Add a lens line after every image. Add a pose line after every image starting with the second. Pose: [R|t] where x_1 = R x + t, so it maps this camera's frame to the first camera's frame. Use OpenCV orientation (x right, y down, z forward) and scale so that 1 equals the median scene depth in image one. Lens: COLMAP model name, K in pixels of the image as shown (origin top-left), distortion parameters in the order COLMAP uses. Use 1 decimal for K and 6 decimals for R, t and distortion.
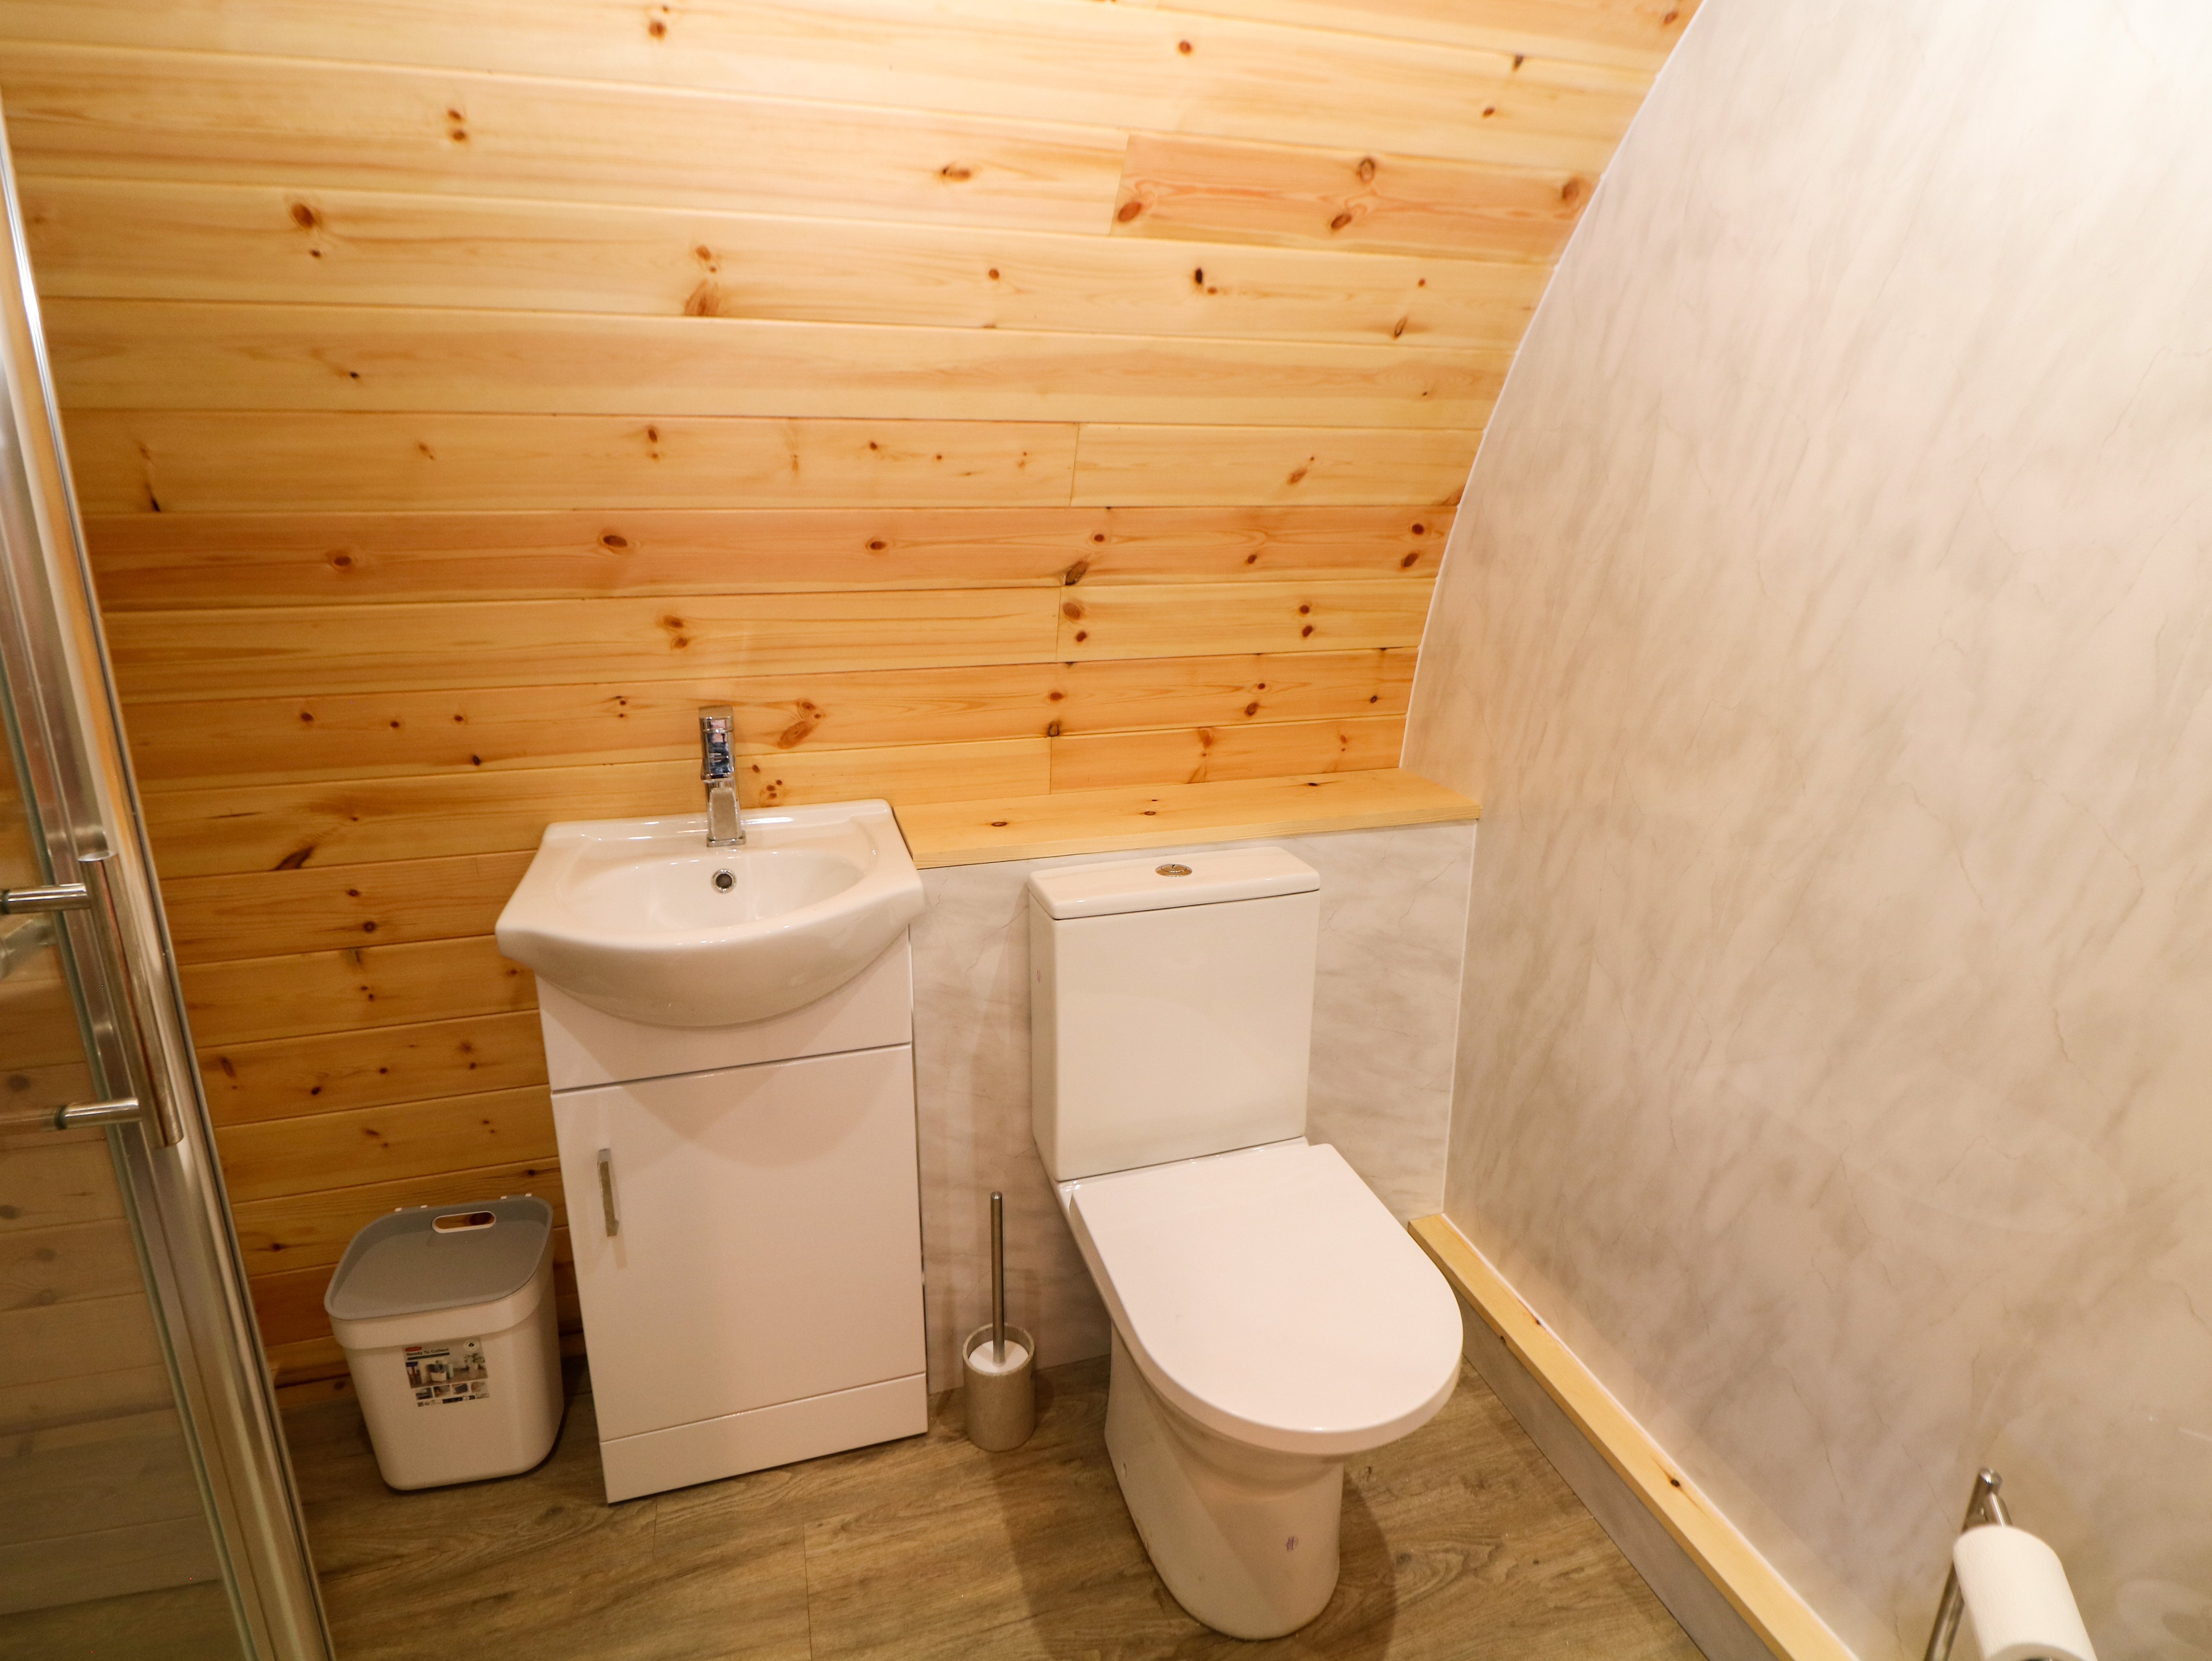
lens RADIAL K [[1162.4, 0, 1106.2], [0, 1162.4, 781.0], [0, 0, 1]] dist [-0.003410, -0.001819]
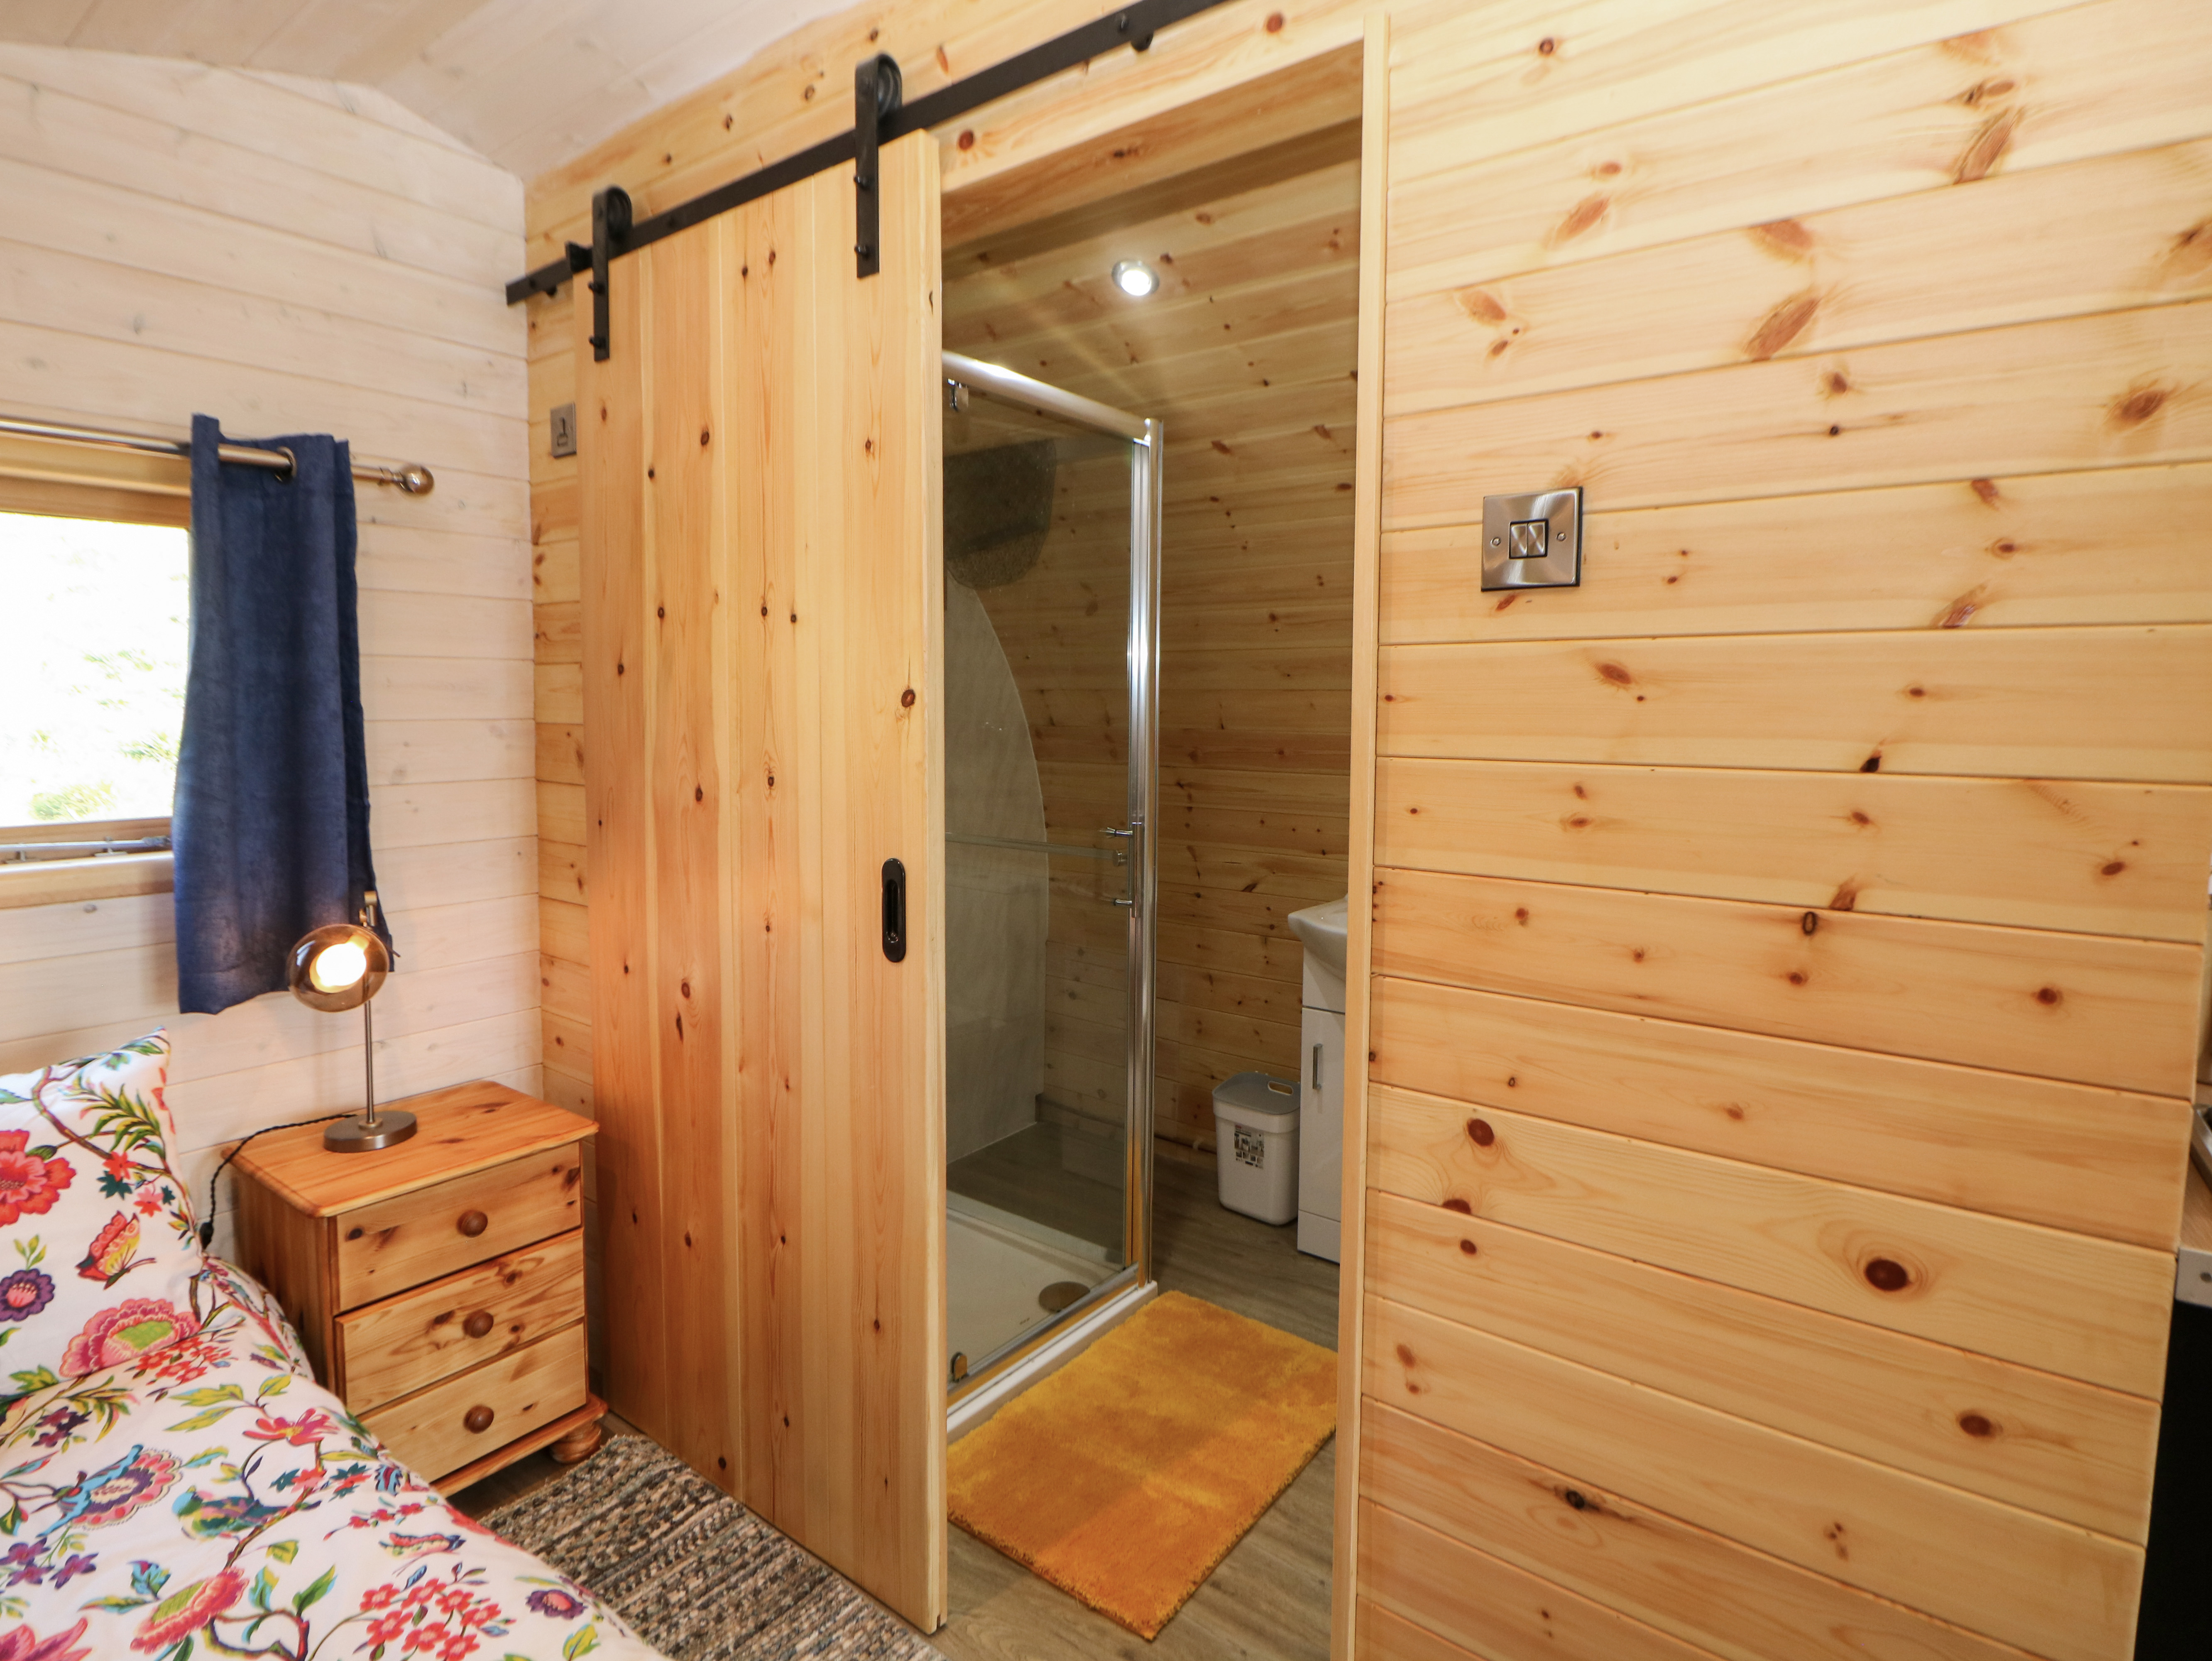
lens RADIAL K [[1162.4, 0, 1106.2], [0, 1162.4, 781.0], [0, 0, 1]] dist [-0.003410, -0.001819]
pose [[0.594579, 0.053952, -0.802225, 0.885700], [-0.219142, 0.970847, -0.097128, 0.146356], [0.773597, 0.233551, 0.589068, -0.540444]]
